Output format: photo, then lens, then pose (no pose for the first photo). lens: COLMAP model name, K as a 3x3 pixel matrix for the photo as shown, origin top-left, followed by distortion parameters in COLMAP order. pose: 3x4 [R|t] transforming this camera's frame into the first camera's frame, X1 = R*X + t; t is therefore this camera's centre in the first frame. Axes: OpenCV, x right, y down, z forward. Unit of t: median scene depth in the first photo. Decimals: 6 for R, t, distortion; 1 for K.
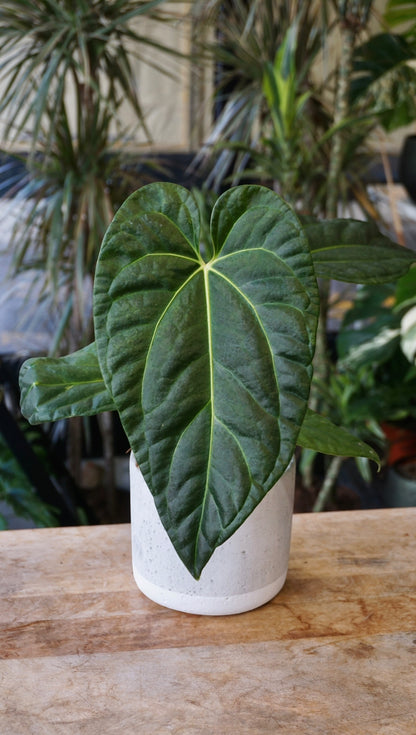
lens RADIAL K [[1182.4, 0, 209.1], [0, 1182.4, 363.6], [0, 0, 1]] dist [0.041060, 0.000000]
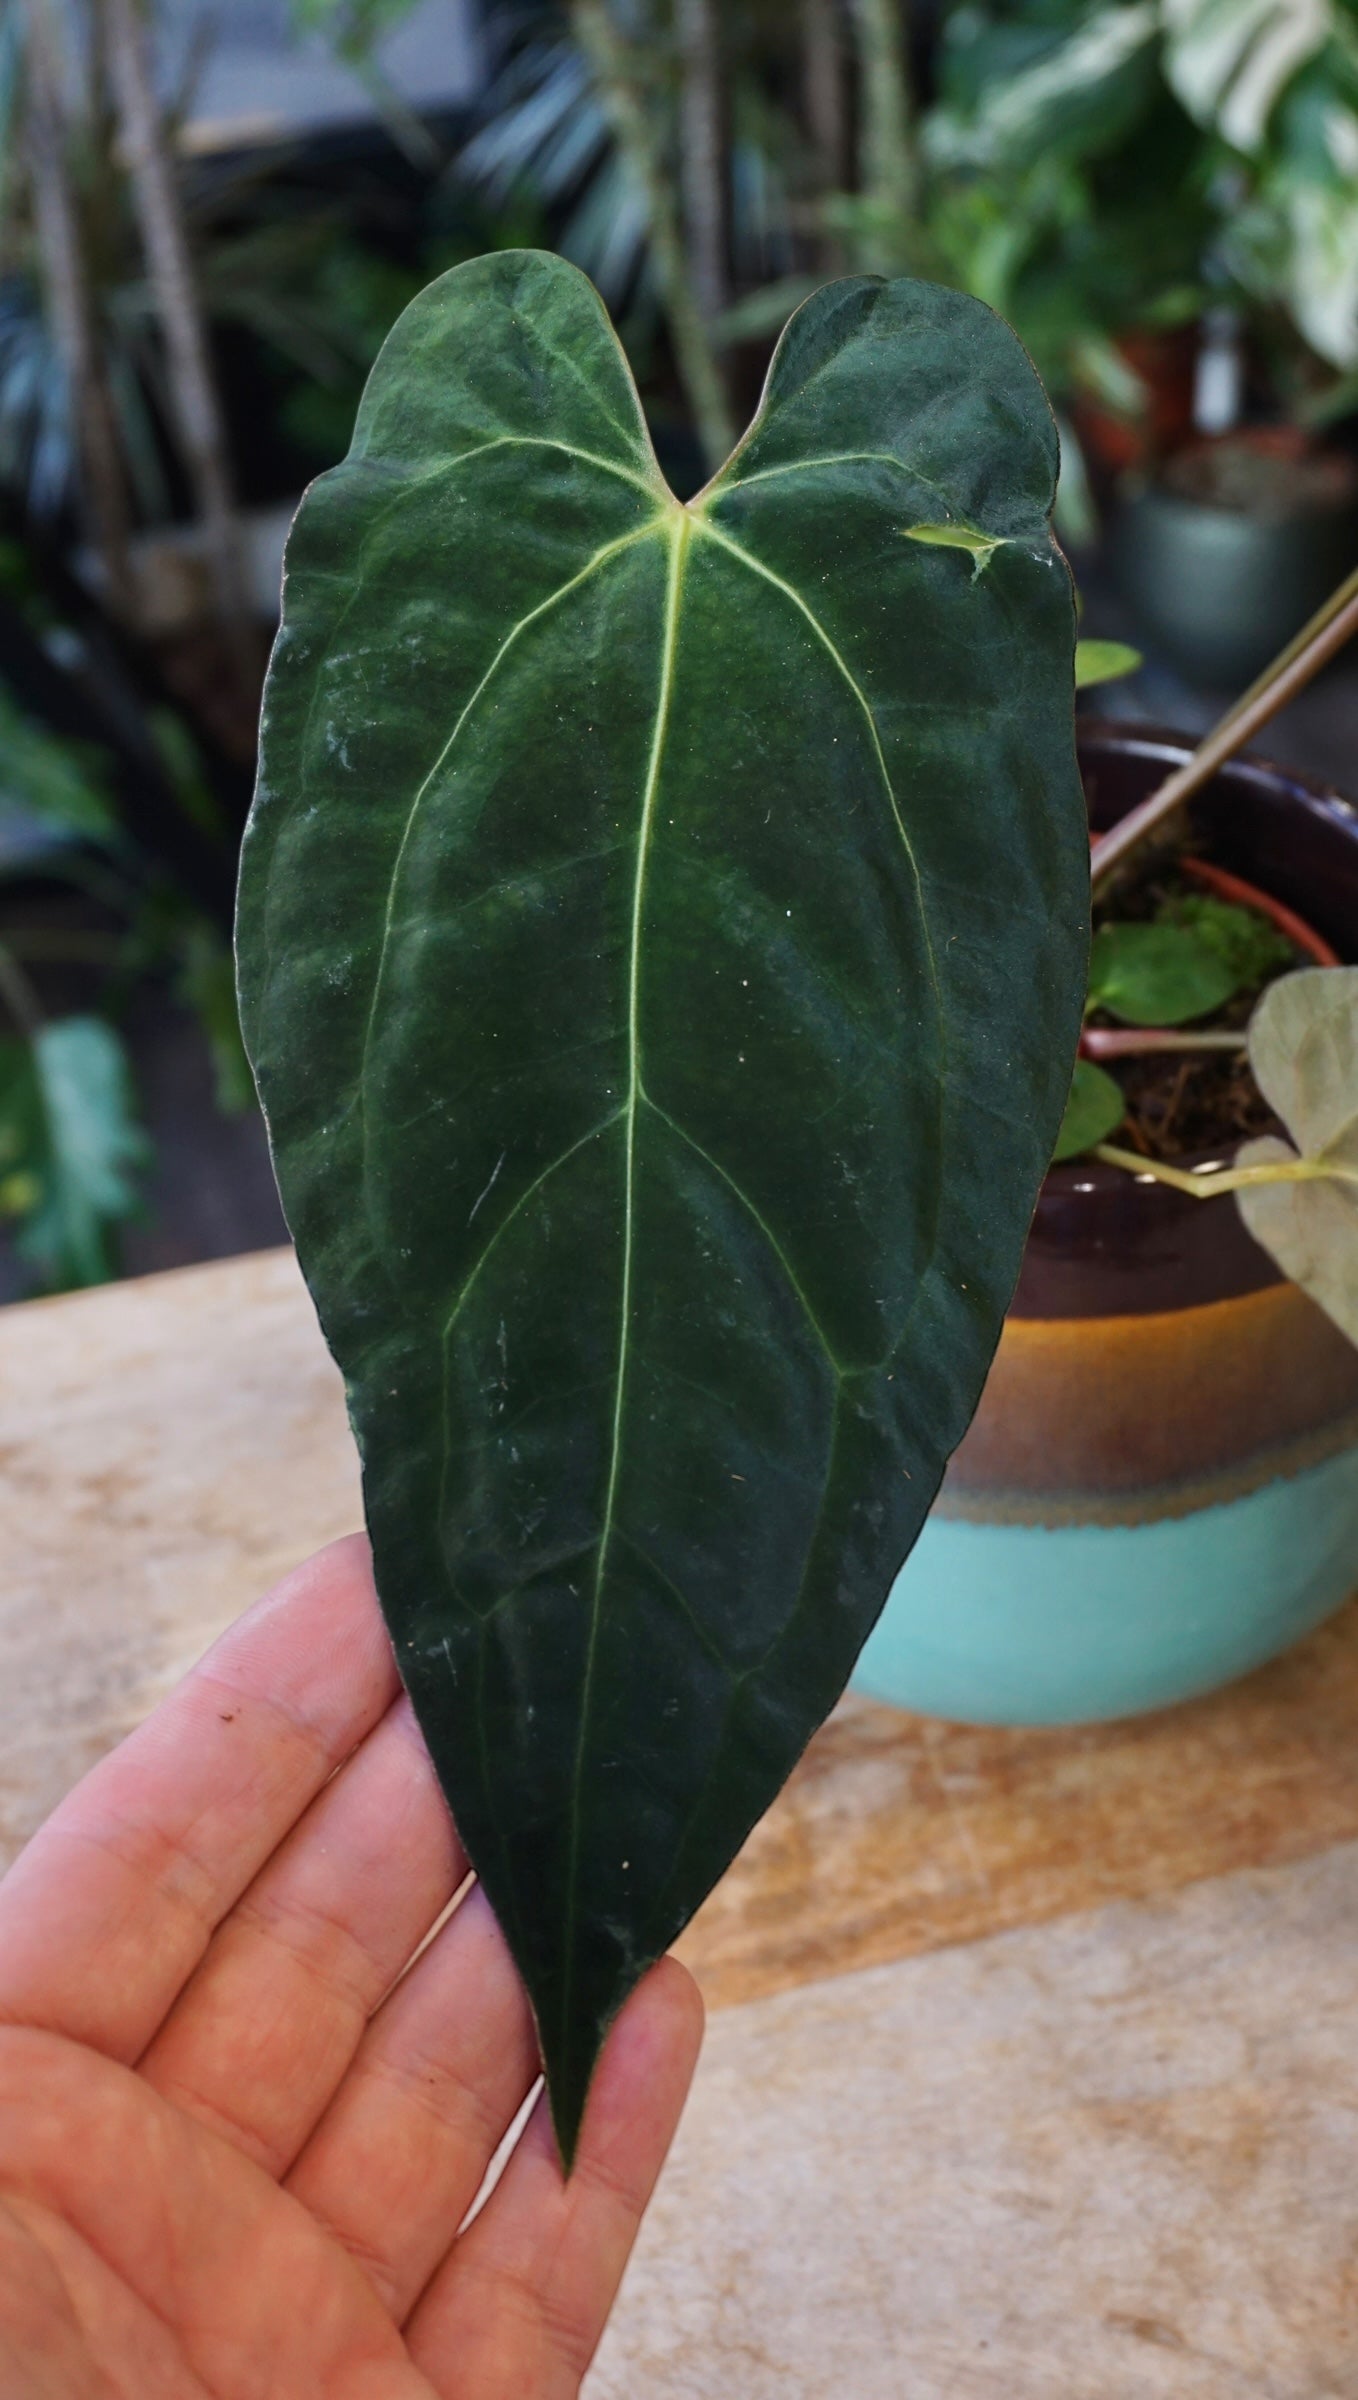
lens RADIAL K [[3102.3, 0, 684.4], [0, 3102.3, 1192.3], [0, 0, 1]] dist [0.009862, 0.000000]
pose [[0.990655, -0.126825, 0.050181, -0.079090], [0.102314, 0.934306, 0.341474, -0.075343], [-0.090192, -0.333149, 0.938551, 0.475383]]
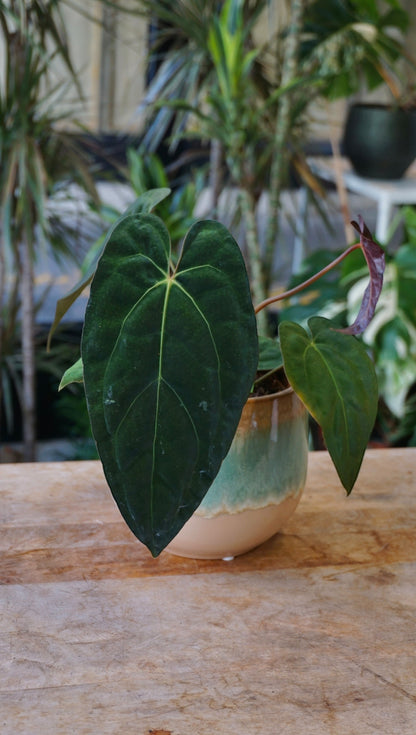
lens RADIAL K [[1252.7, 0, 208.1], [0, 1252.7, 370.4], [0, 0, 1]] dist [0.048229, 0.000000]
pose [[0.996176, 0.013430, 0.086333, -0.090889], [-0.013295, 0.999909, -0.002142, 0.072519], [-0.086354, 0.000986, 0.996264, 0.008695]]
